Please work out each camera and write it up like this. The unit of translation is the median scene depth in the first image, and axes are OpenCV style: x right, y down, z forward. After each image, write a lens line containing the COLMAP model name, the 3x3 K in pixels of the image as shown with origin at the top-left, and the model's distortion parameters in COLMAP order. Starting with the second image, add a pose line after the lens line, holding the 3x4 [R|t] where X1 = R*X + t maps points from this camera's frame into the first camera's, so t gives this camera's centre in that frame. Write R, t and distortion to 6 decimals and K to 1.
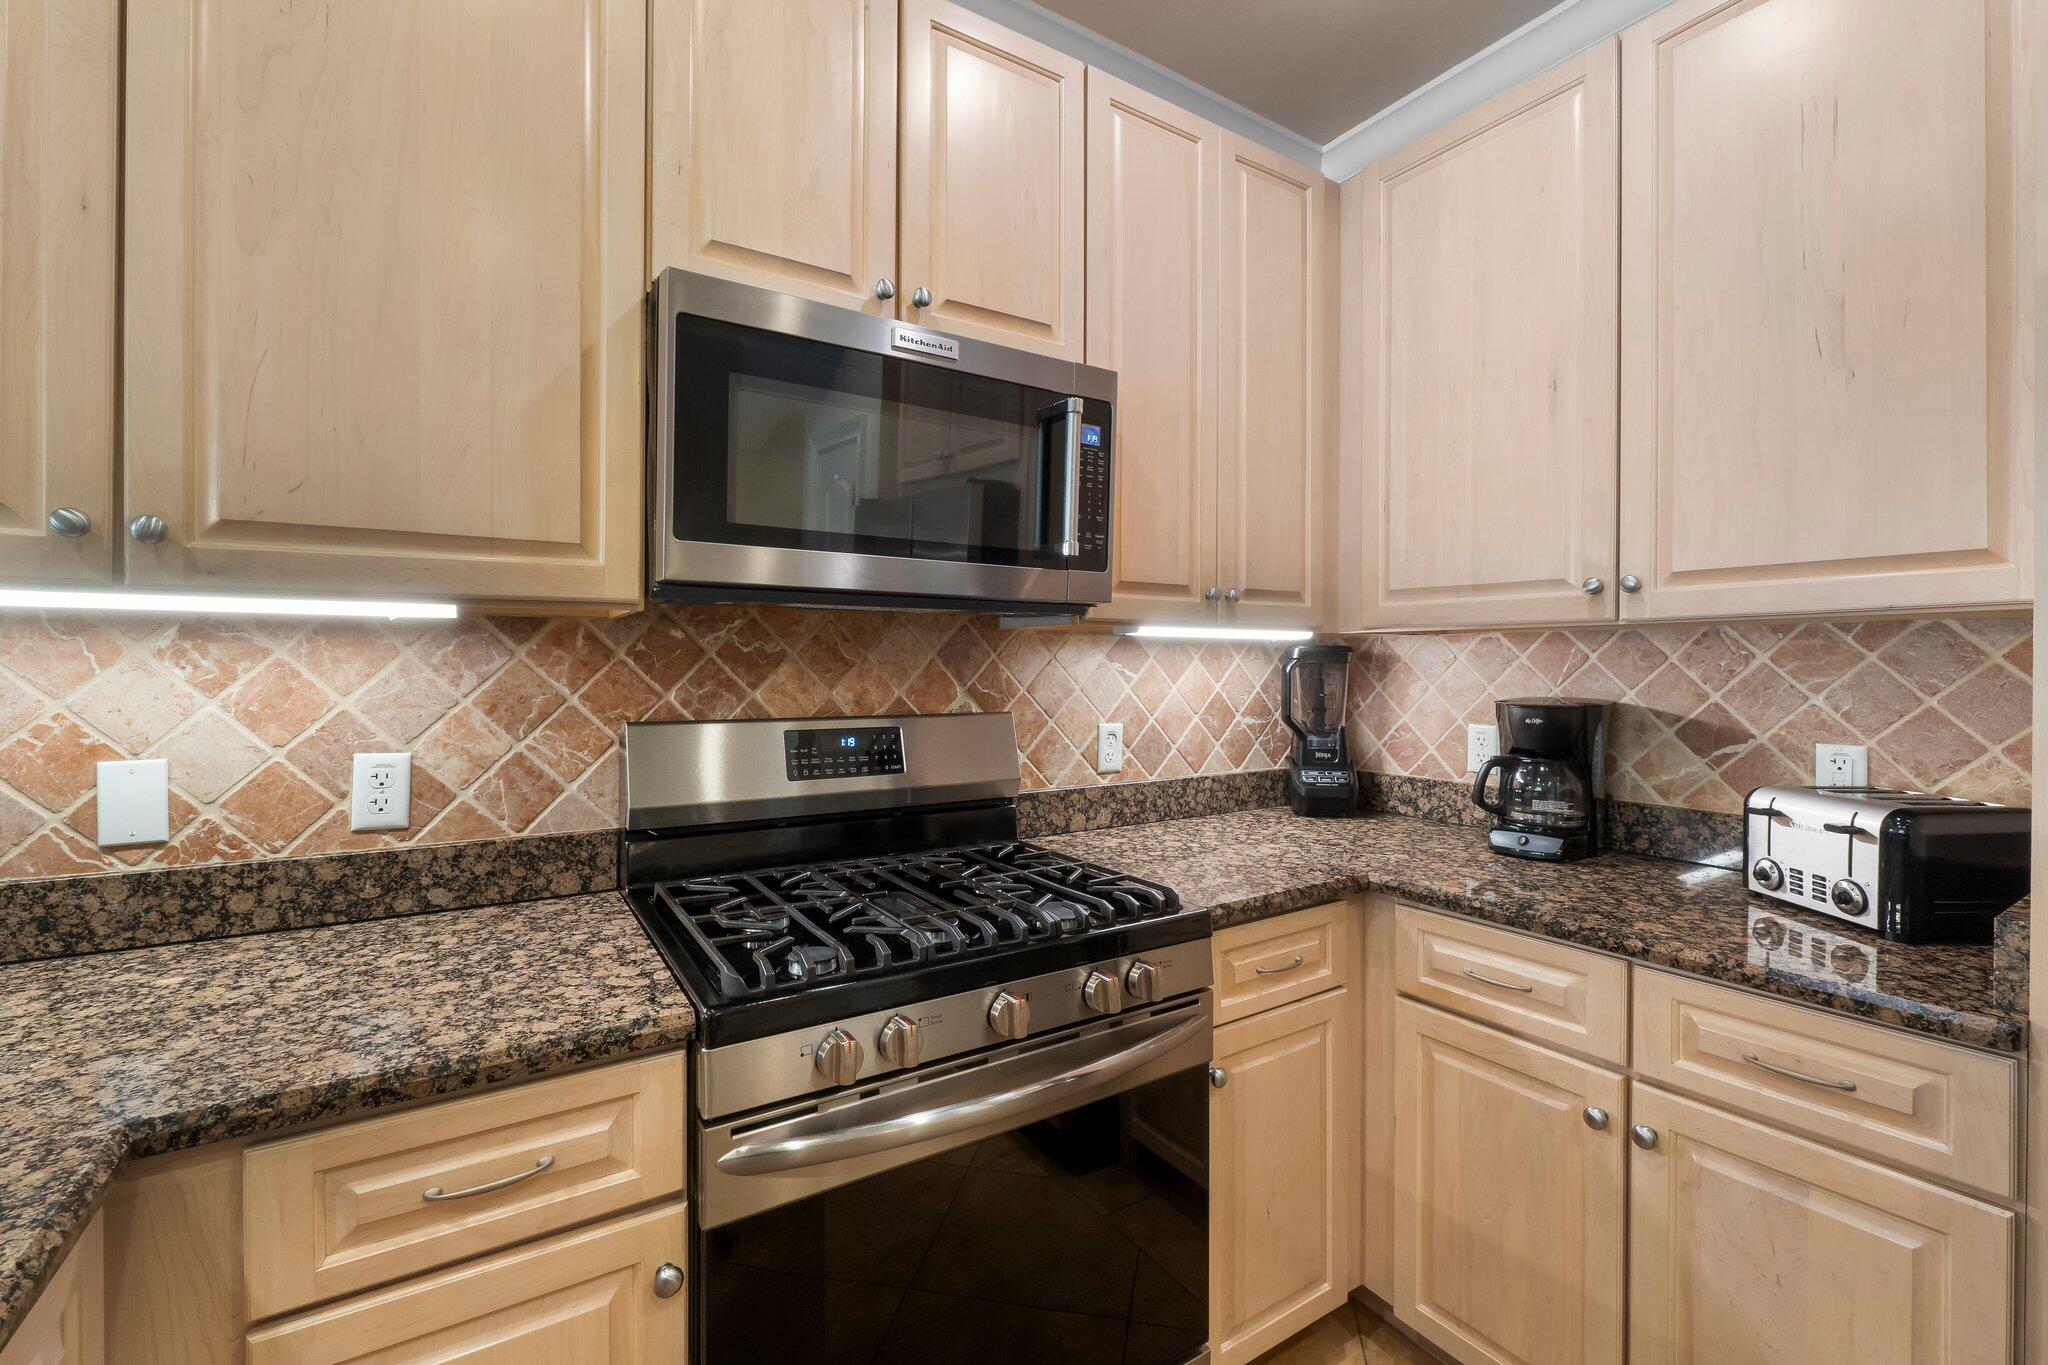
lens RADIAL K [[866.4, 0, 1033.1], [0, 866.4, 665.8], [0, 0, 1]] dist [-0.007990, 0.000681]
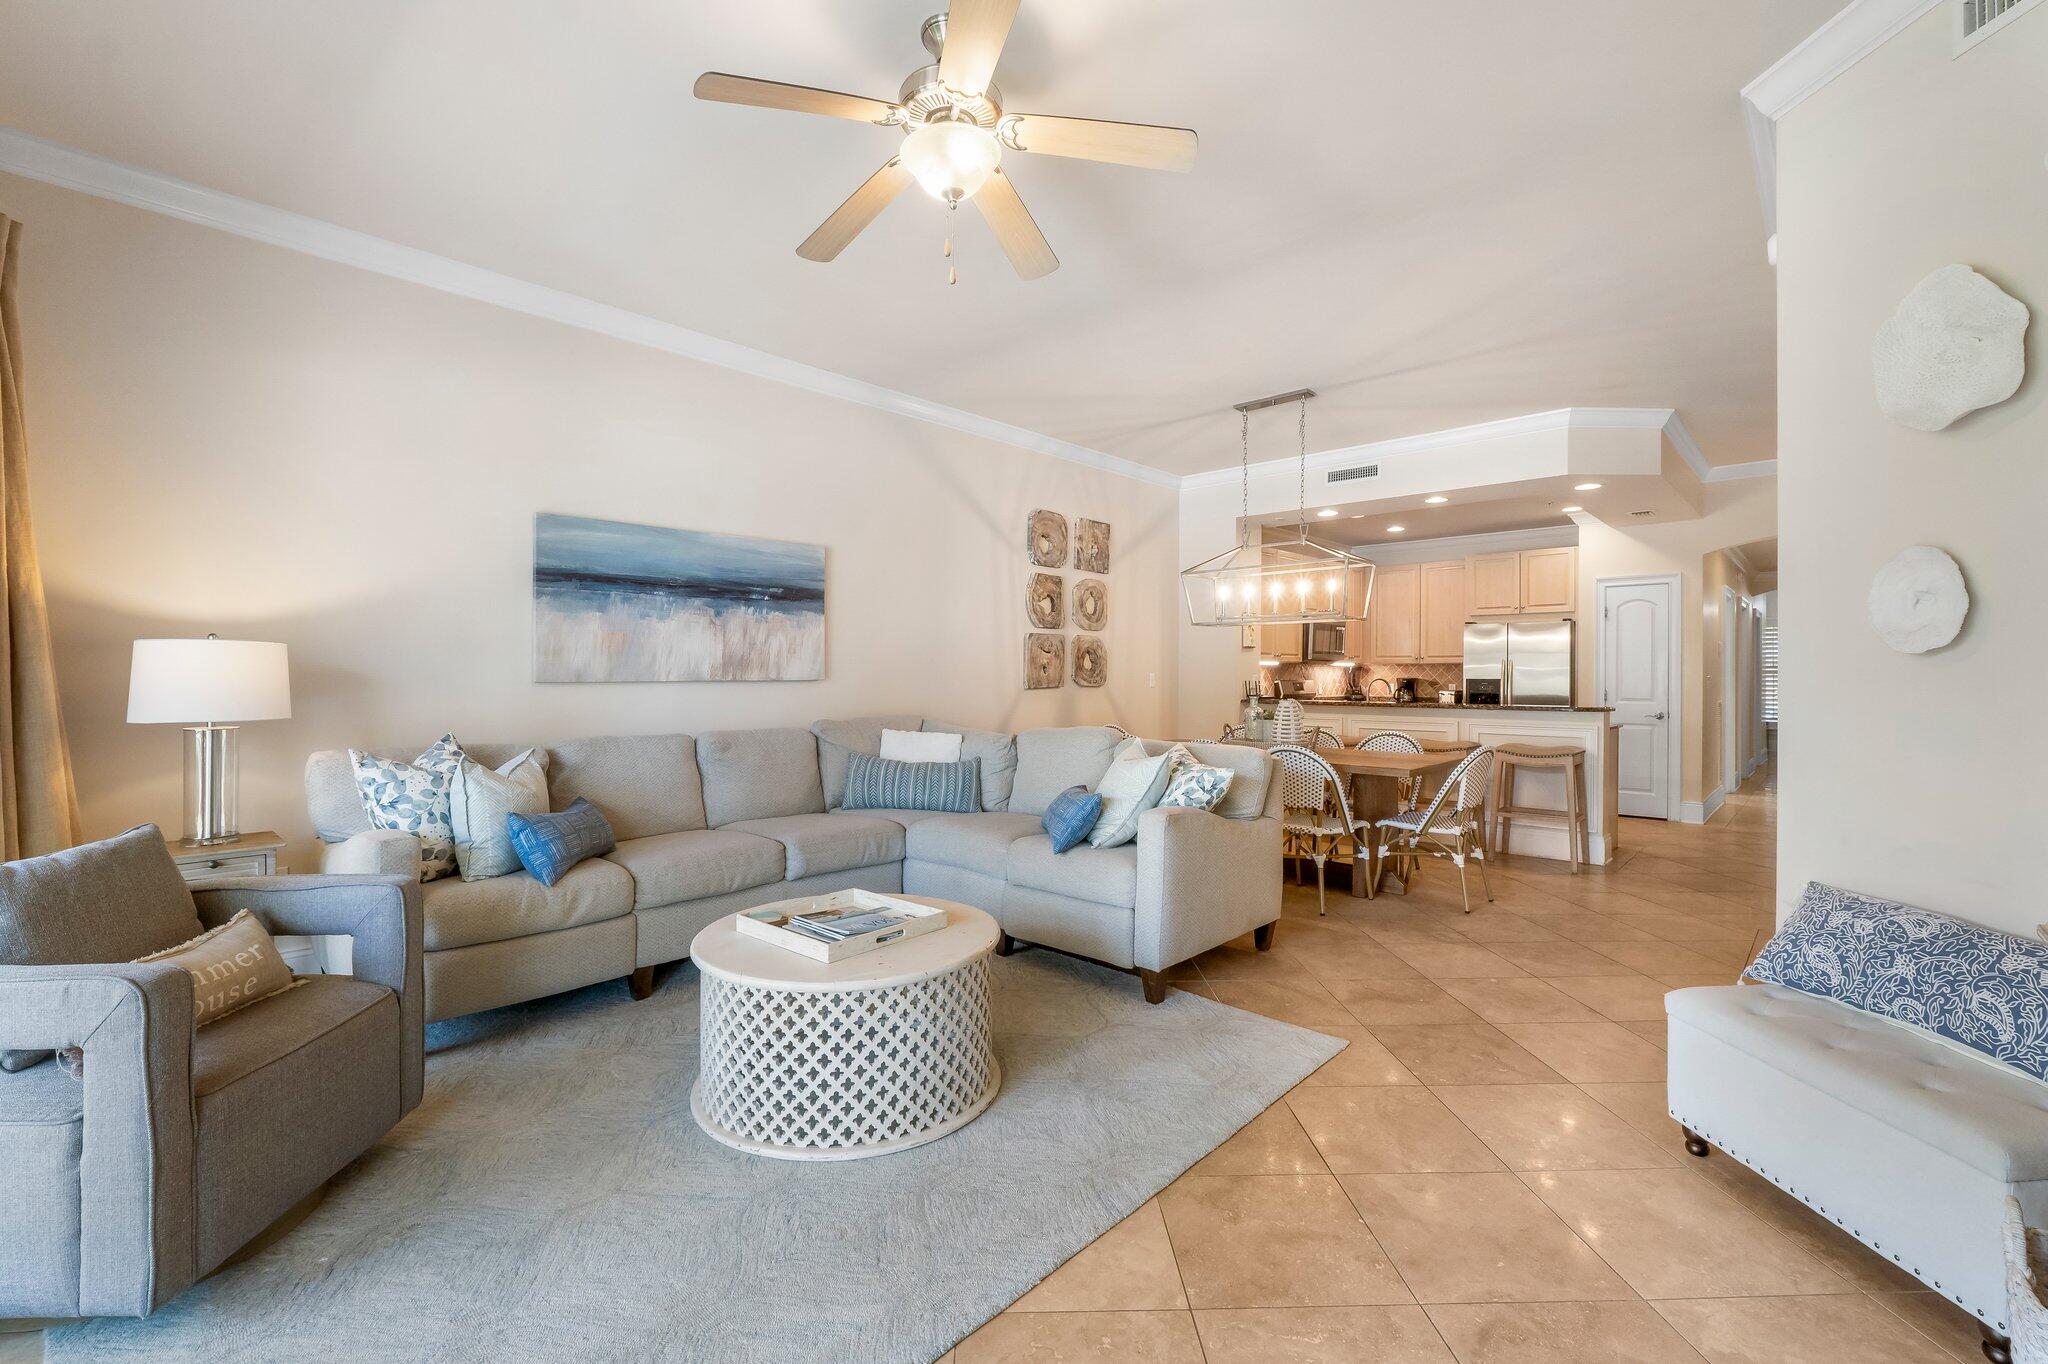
lens RADIAL K [[866.4, 0, 1020.2], [0, 866.4, 677.8], [0, 0, 1]] dist [-0.007990, 0.000681]
pose [[0.974129, -0.004145, 0.225954, -3.107891], [0.003256, 0.999985, 0.004305, 0.012049], [-0.225969, -0.003458, 0.974128, -3.879049]]
